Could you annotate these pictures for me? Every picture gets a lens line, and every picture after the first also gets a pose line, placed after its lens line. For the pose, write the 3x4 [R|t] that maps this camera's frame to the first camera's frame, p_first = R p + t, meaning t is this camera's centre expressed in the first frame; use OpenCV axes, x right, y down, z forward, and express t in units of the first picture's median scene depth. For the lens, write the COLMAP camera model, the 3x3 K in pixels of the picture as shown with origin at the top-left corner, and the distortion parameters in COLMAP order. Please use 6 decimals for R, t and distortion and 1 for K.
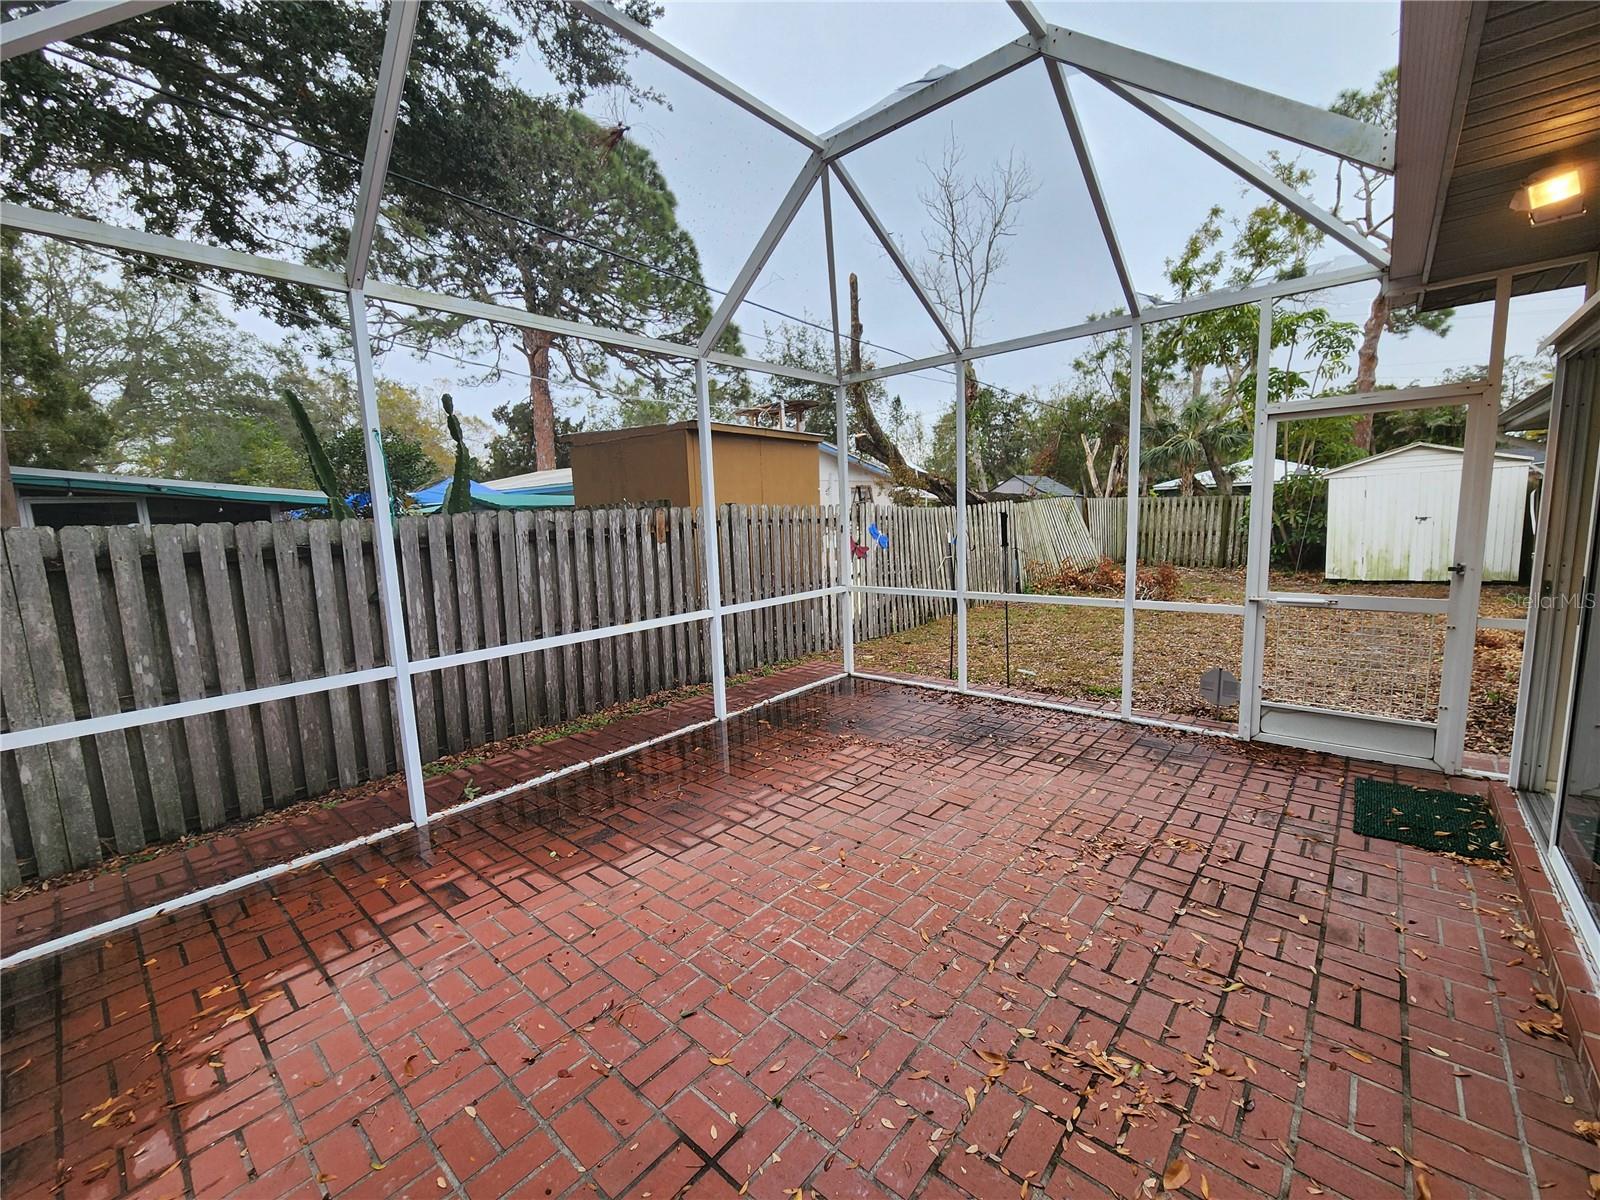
lens RADIAL K [[654.2, 0, 798.9], [0, 654.2, 599.5], [0, 0, 1]] dist [-0.002276, 0.000032]
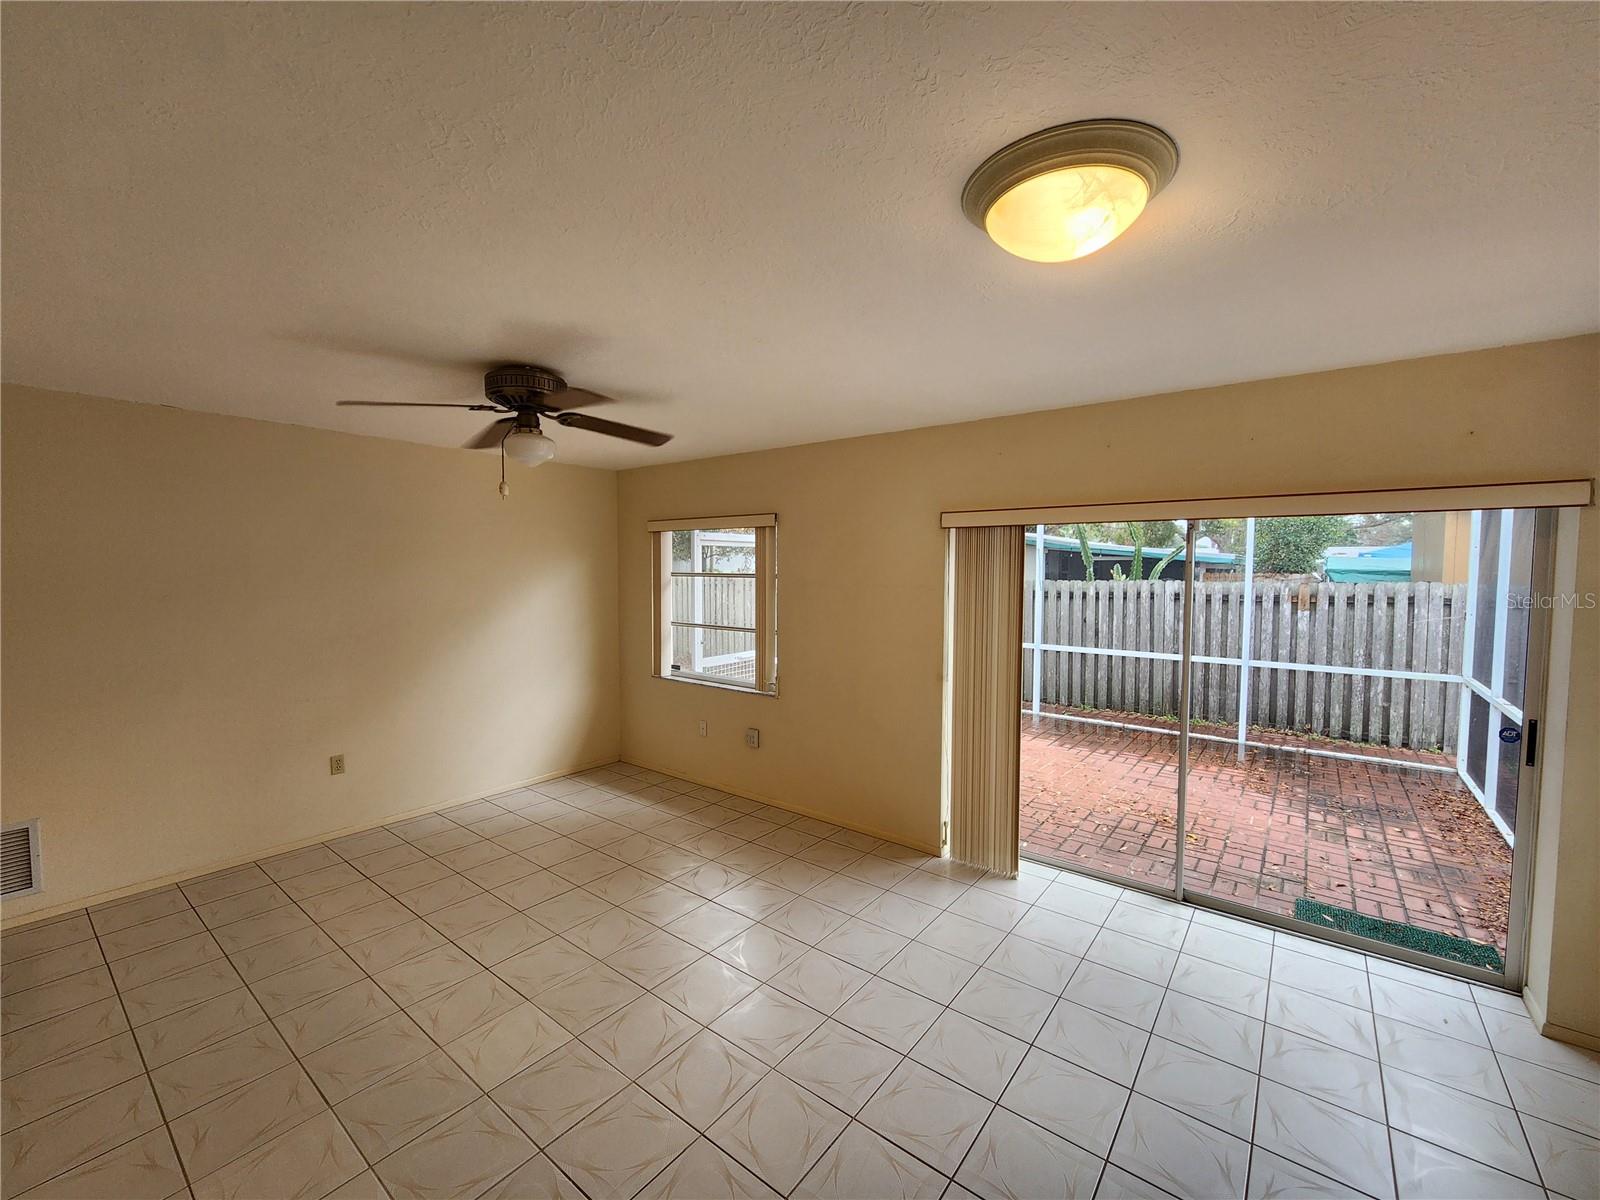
lens RADIAL K [[654.2, 0, 811.0], [0, 654.2, 596.0], [0, 0, 1]] dist [-0.002276, 0.000032]
pose [[0.066528, 0.083354, -0.994297, 1.418246], [-0.139435, 0.987503, 0.073455, -0.111507], [0.987994, 0.133753, 0.077319, -0.023794]]
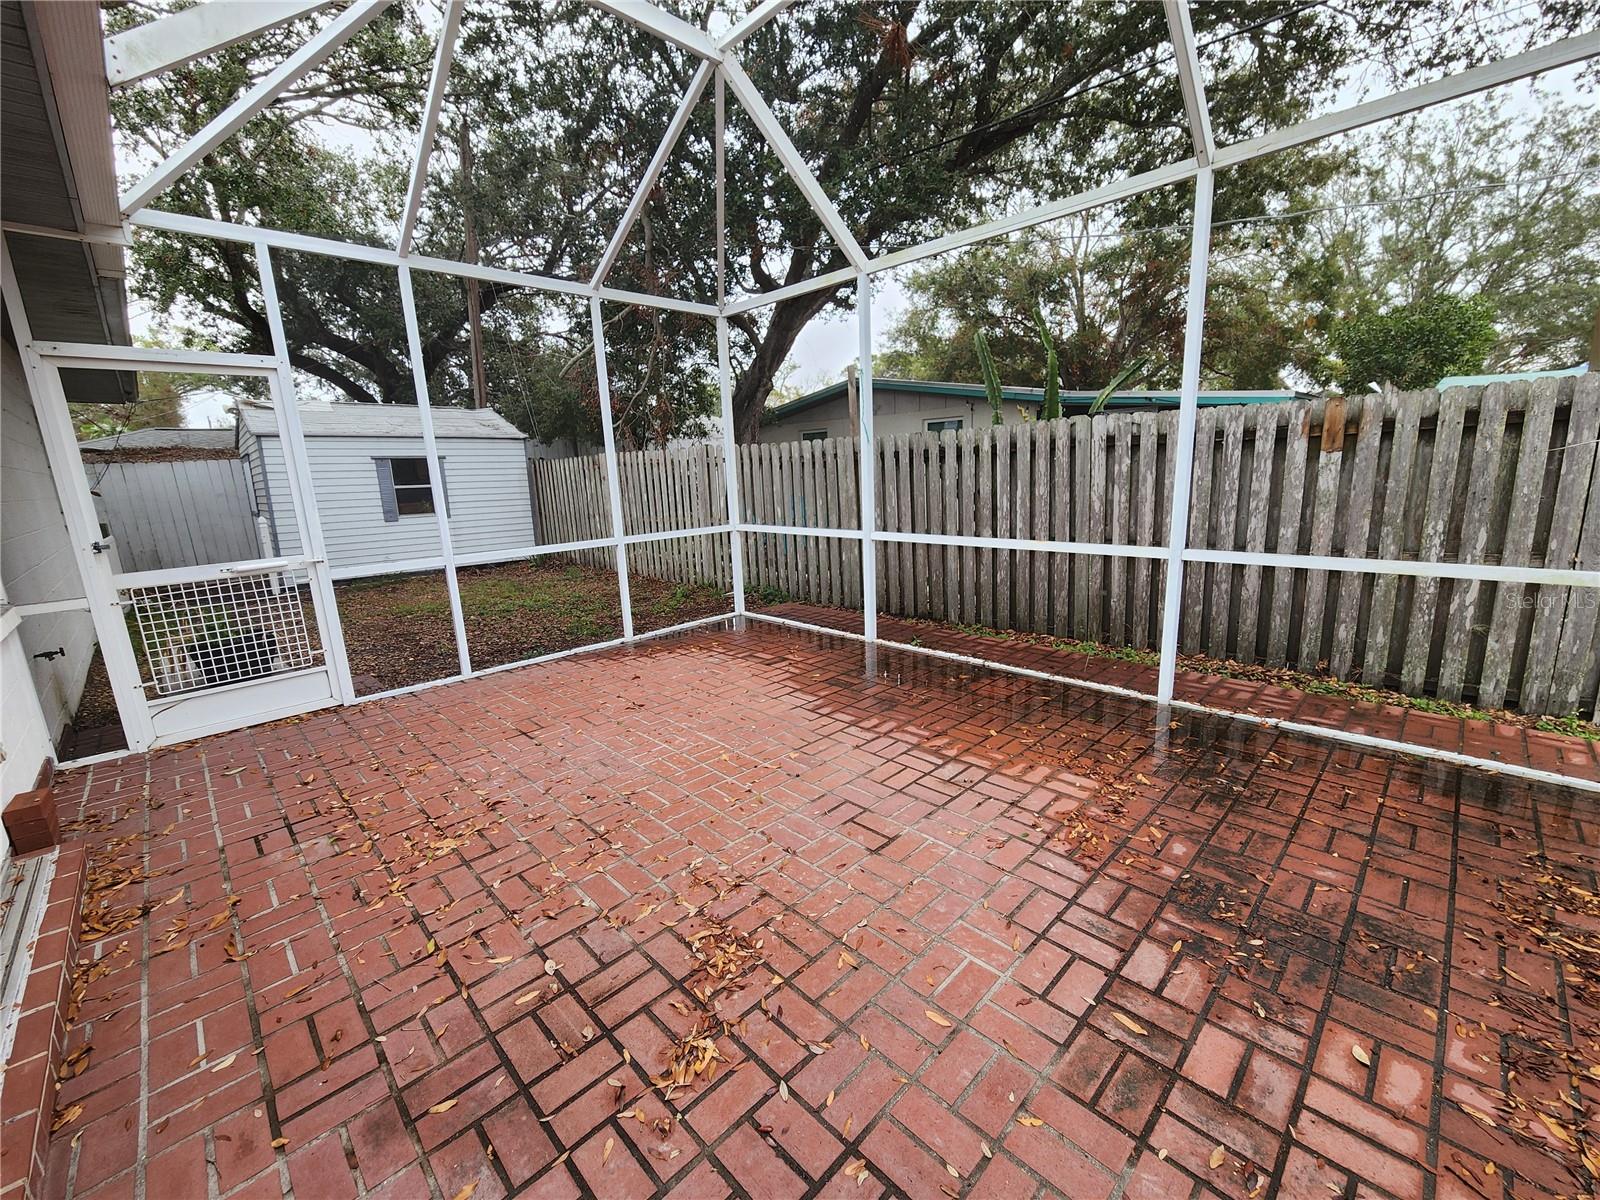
lens RADIAL K [[654.2, 0, 808.9], [0, 654.2, 599.5], [0, 0, 1]] dist [-0.002276, 0.000032]
pose [[-0.061764, 0.241231, -0.968500, 0.726609], [-0.090236, 0.965029, 0.246121, -0.086725], [0.994003, 0.102595, -0.037837, 0.780764]]
